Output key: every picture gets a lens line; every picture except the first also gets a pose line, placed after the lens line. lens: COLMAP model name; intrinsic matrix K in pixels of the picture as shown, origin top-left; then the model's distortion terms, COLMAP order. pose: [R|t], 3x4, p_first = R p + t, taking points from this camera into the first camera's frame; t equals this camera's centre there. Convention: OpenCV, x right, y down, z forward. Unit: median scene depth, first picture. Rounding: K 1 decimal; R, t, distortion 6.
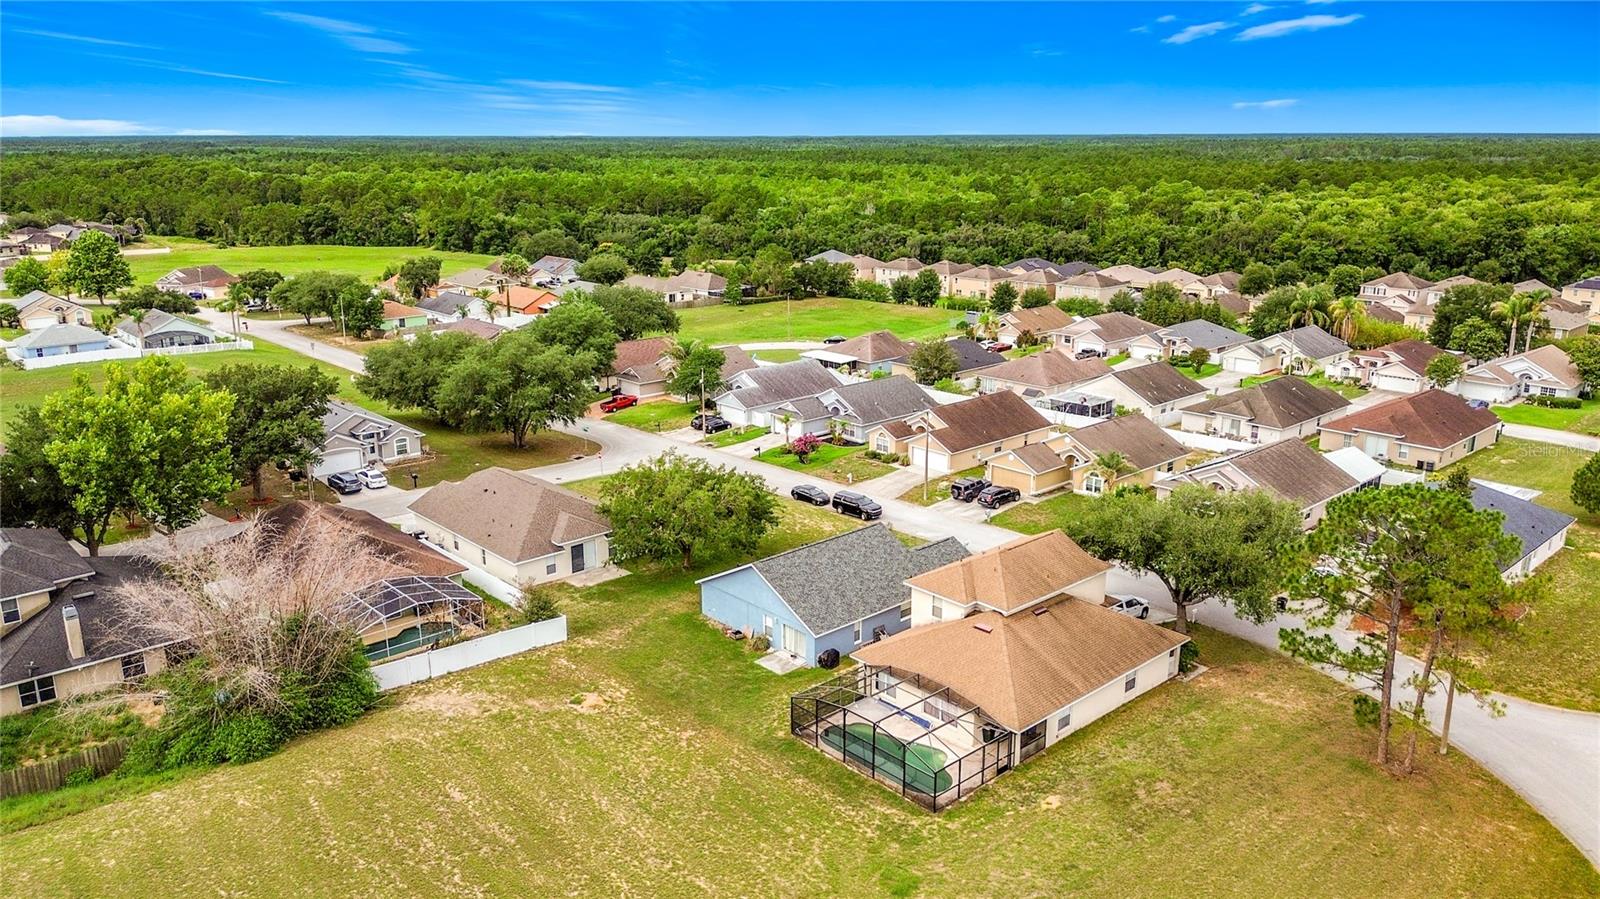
lens RADIAL K [[1144.2, 0, 785.7], [0, 1144.2, 454.4], [0, 0, 1]] dist [0.076016, -0.079484]
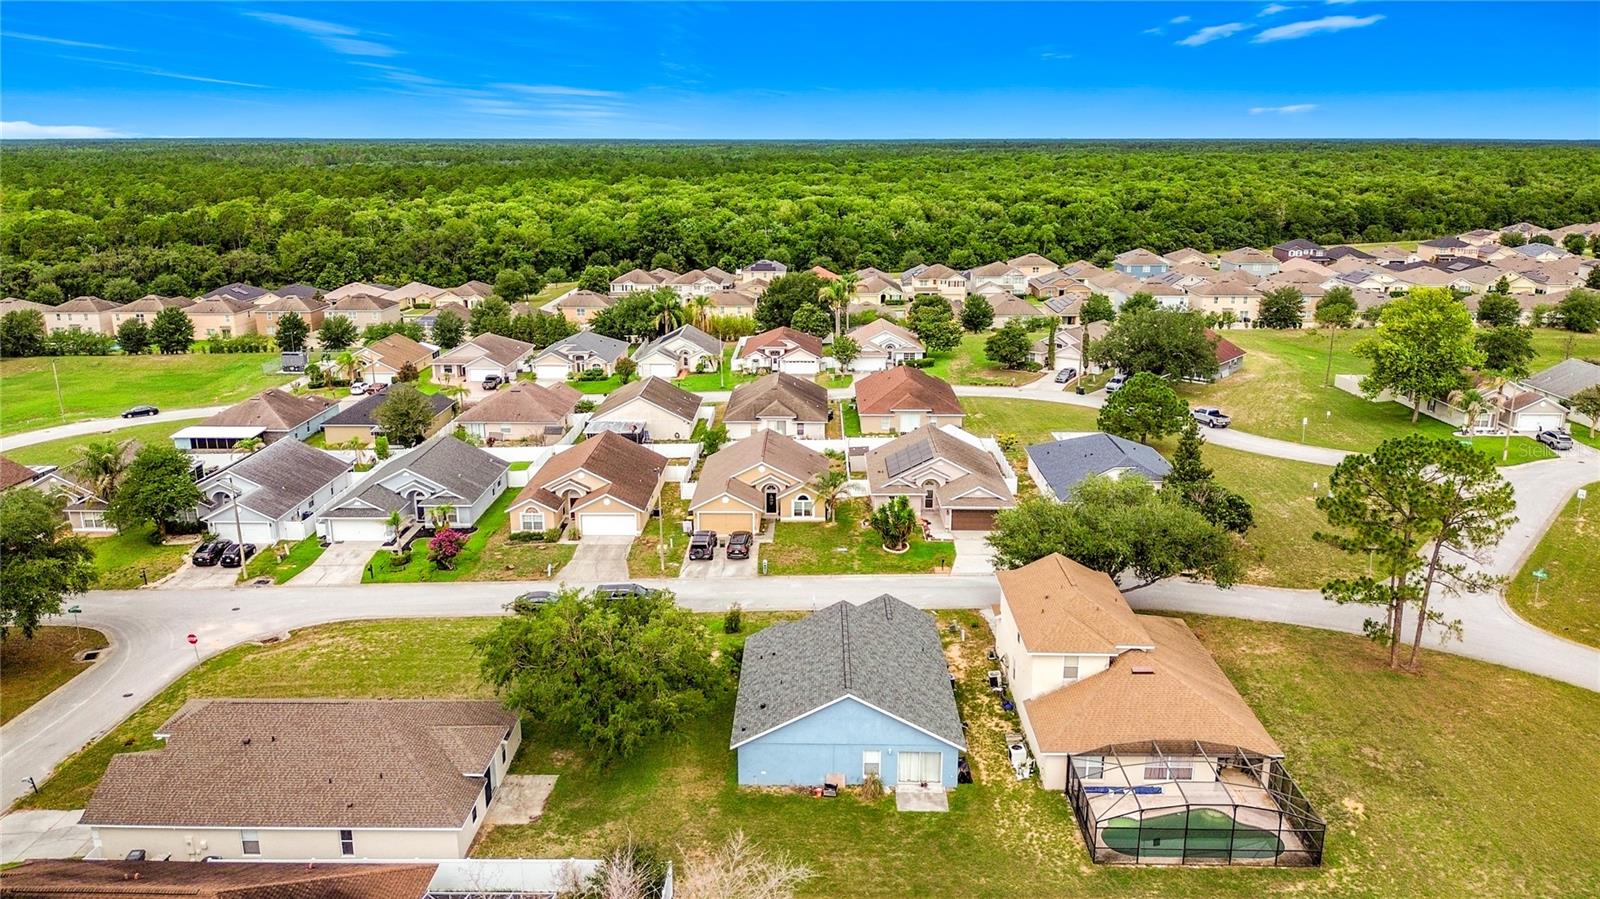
lens RADIAL K [[1144.2, 0, 809.1], [0, 1144.2, 495.5], [0, 0, 1]] dist [0.076016, -0.079484]
pose [[0.688260, -0.217066, 0.692229, -0.256264], [0.197166, 0.974240, 0.109462, -0.058134], [-0.698157, 0.061146, 0.713329, 0.206705]]
